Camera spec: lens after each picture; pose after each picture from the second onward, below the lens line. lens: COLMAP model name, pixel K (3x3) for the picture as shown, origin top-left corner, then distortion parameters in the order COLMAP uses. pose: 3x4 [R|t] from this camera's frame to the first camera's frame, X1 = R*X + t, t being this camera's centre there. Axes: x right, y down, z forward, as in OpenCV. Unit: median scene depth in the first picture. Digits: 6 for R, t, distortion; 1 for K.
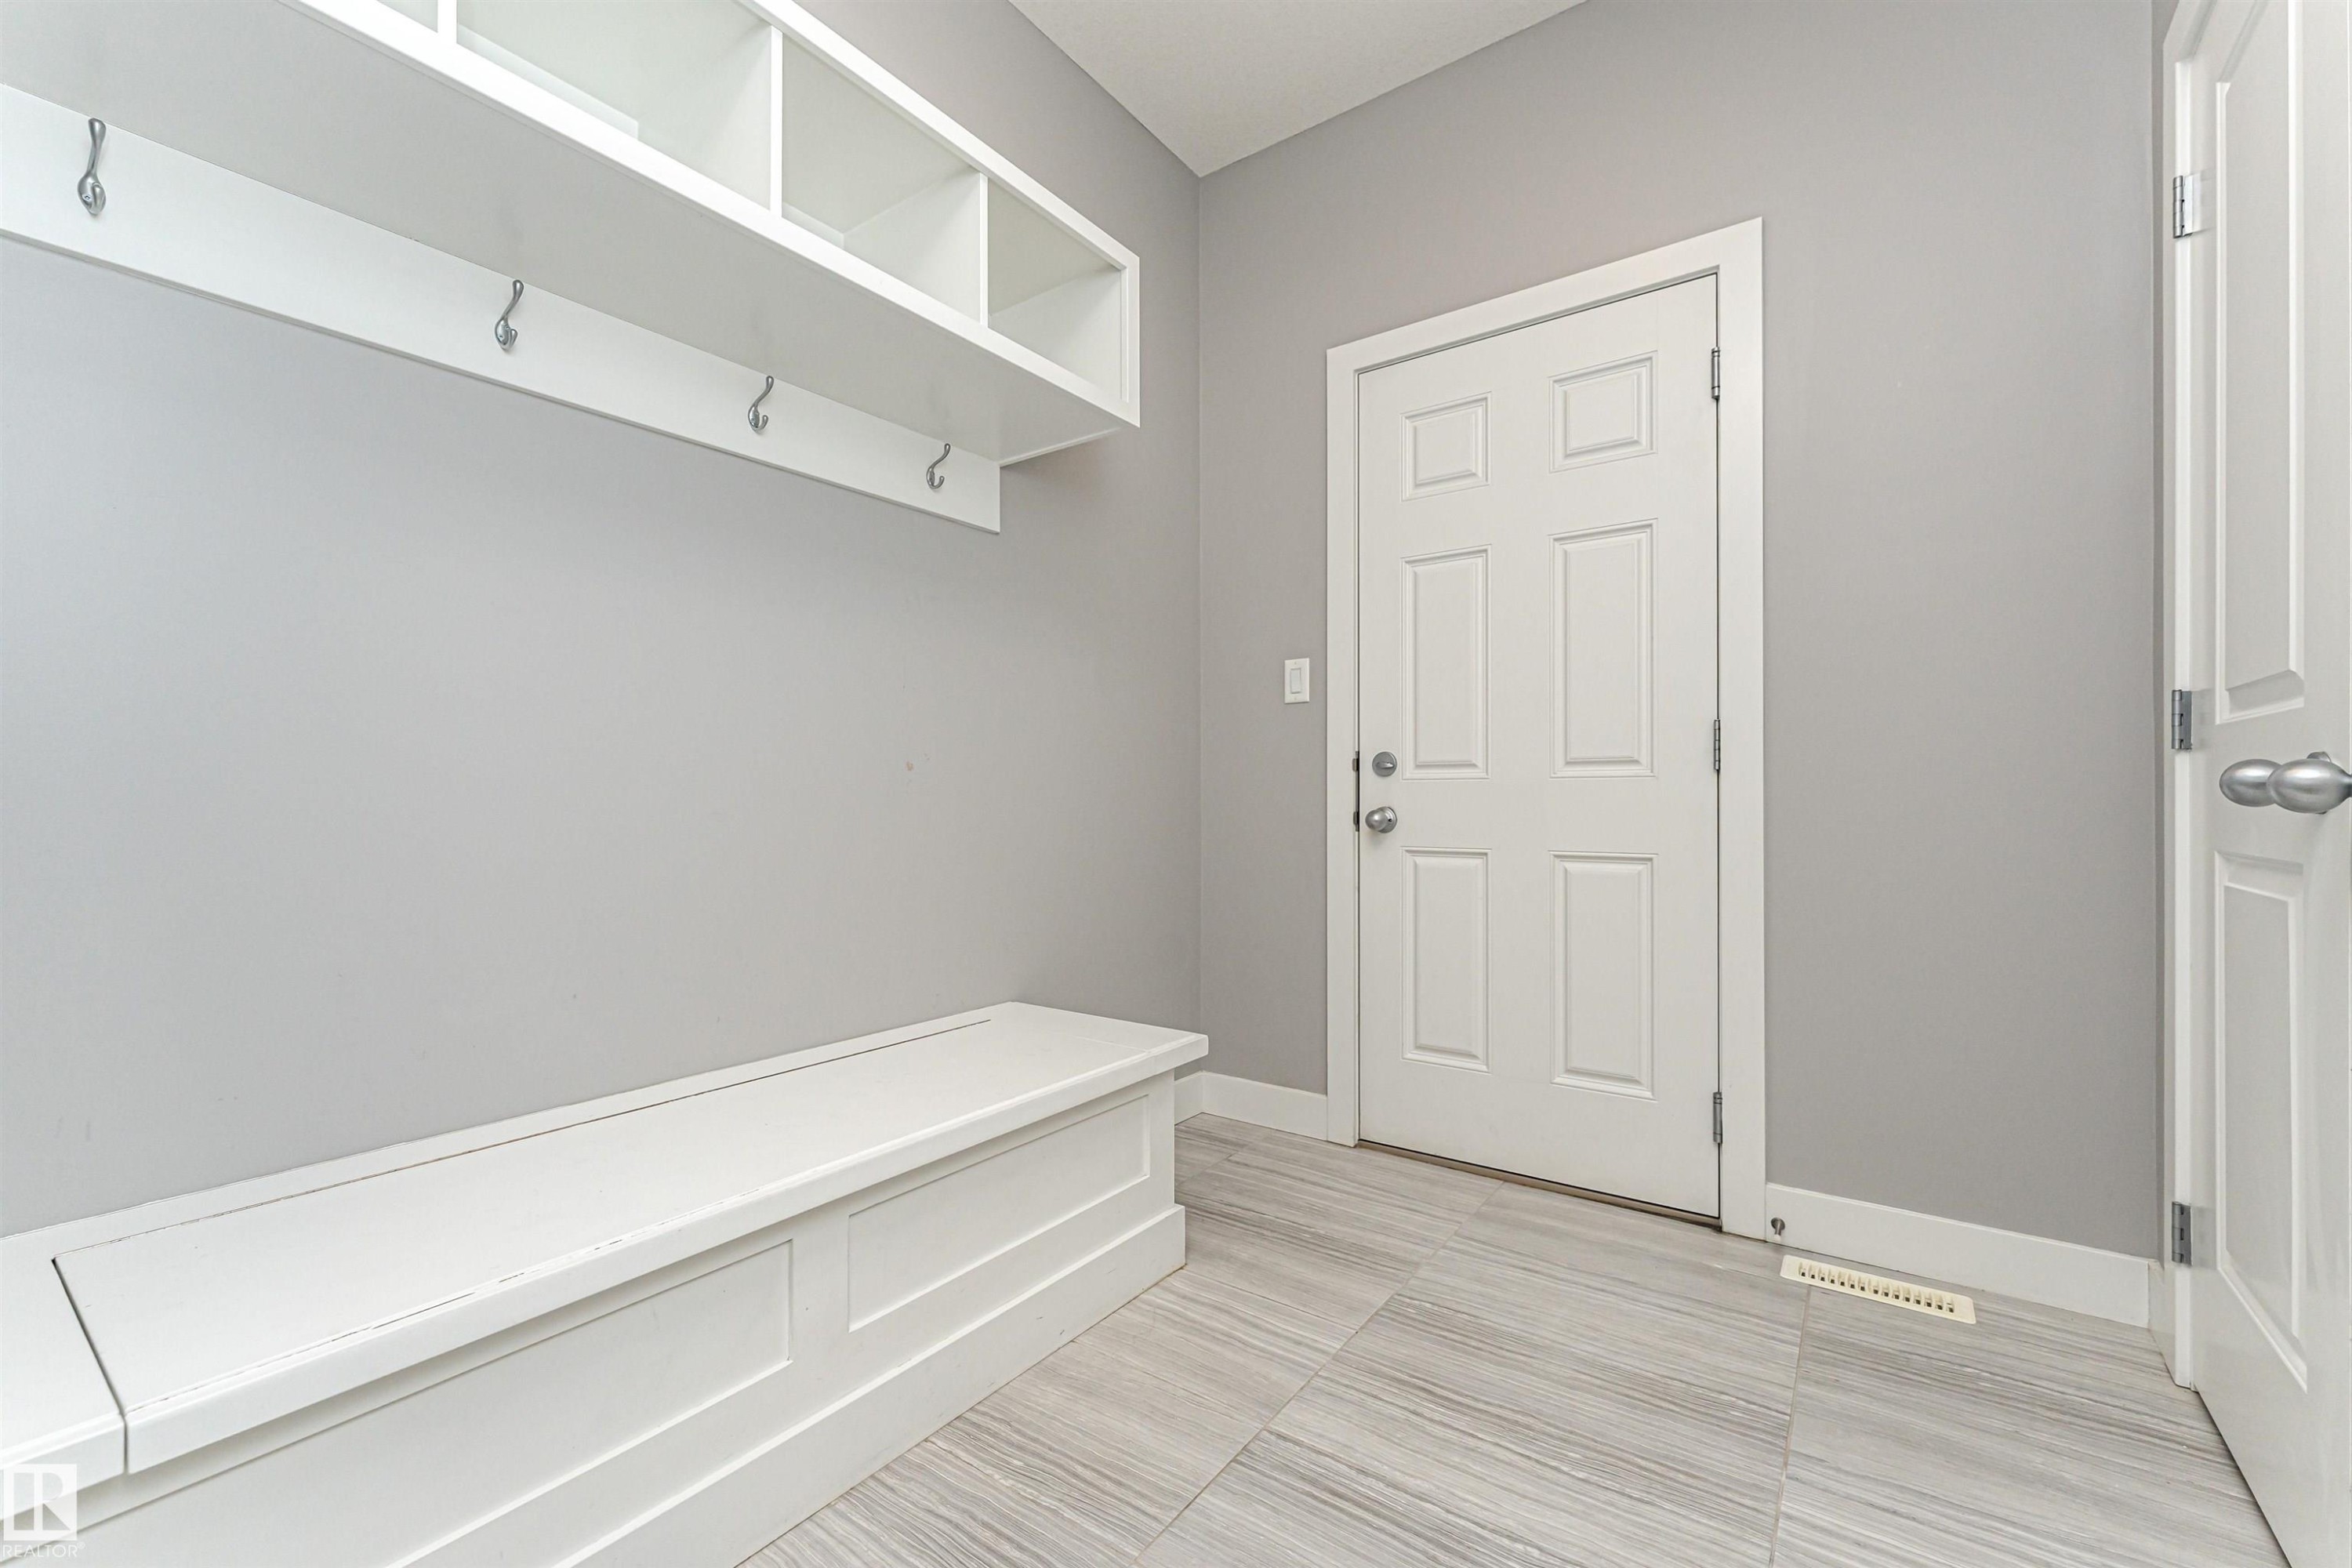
lens RADIAL K [[969.7, 0, 1190.8], [0, 969.7, 784.5], [0, 0, 1]] dist [-0.000355, -0.000180]
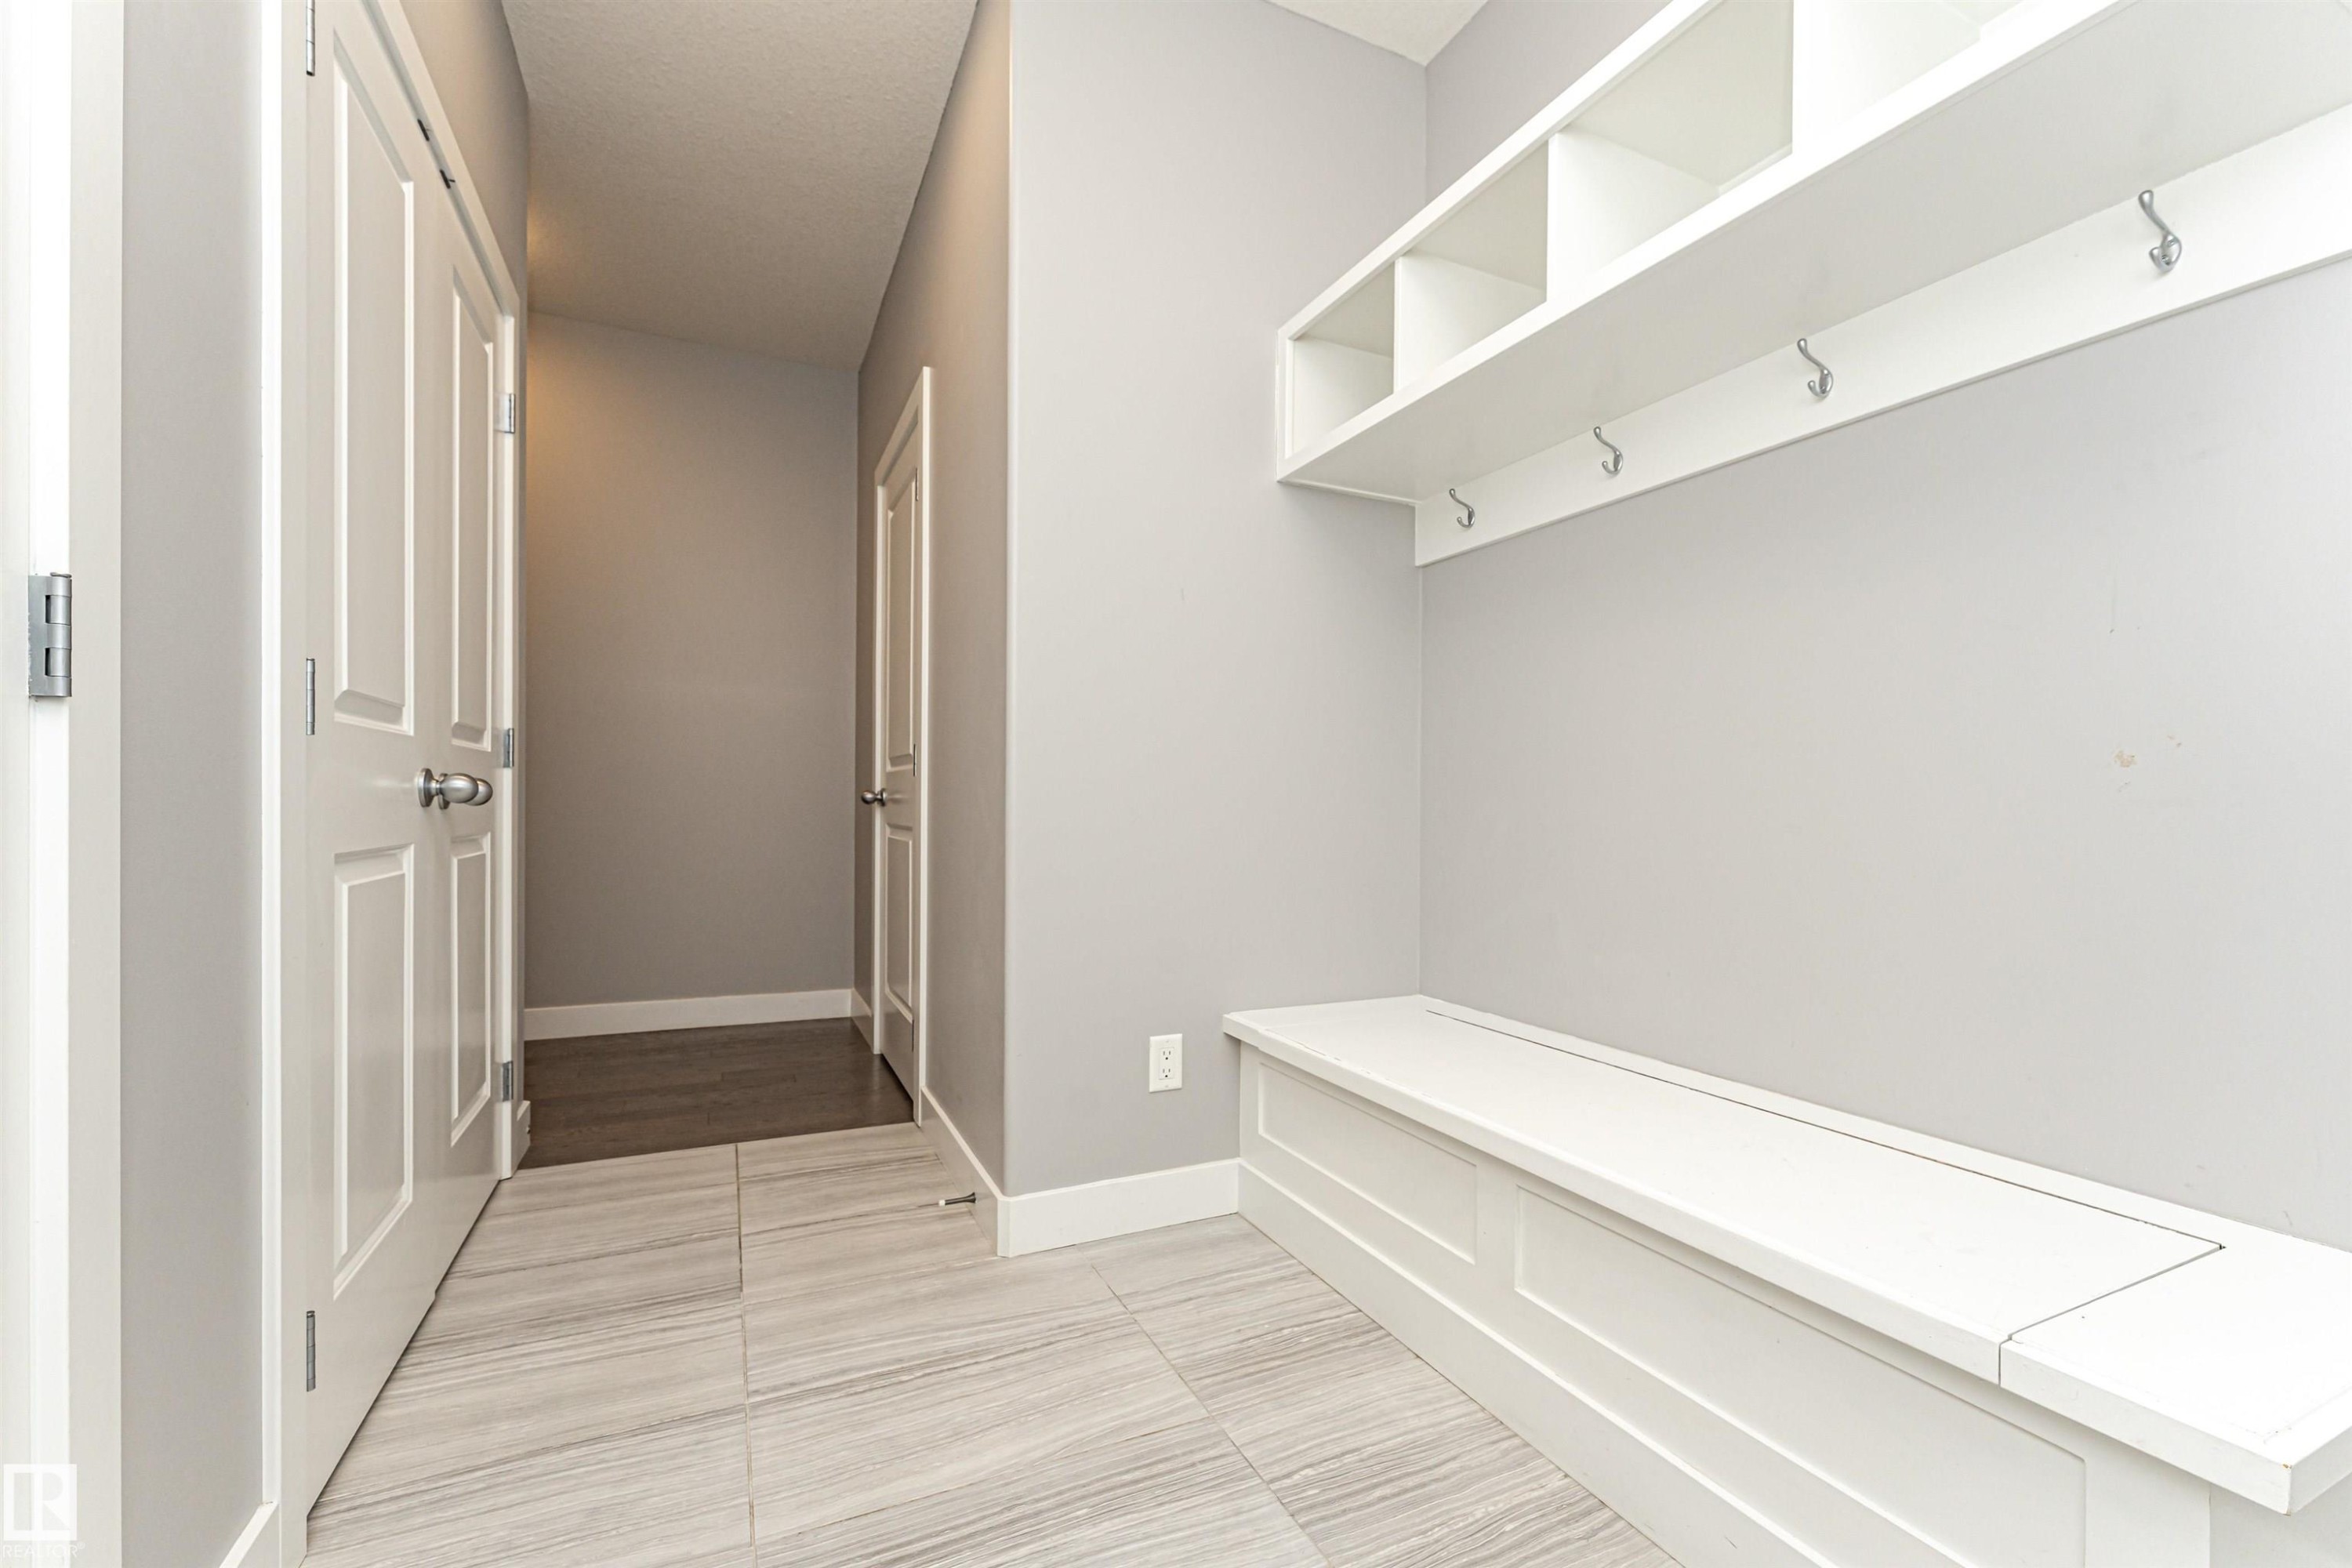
lens RADIAL K [[969.7, 0, 1190.8], [0, 969.7, 784.5], [0, 0, 1]] dist [-0.000355, -0.000180]
pose [[-0.479193, -0.007119, -0.877681, 0.824705], [0.012202, 0.999816, -0.014772, -0.002634], [0.877625, -0.017789, -0.479018, 1.244664]]
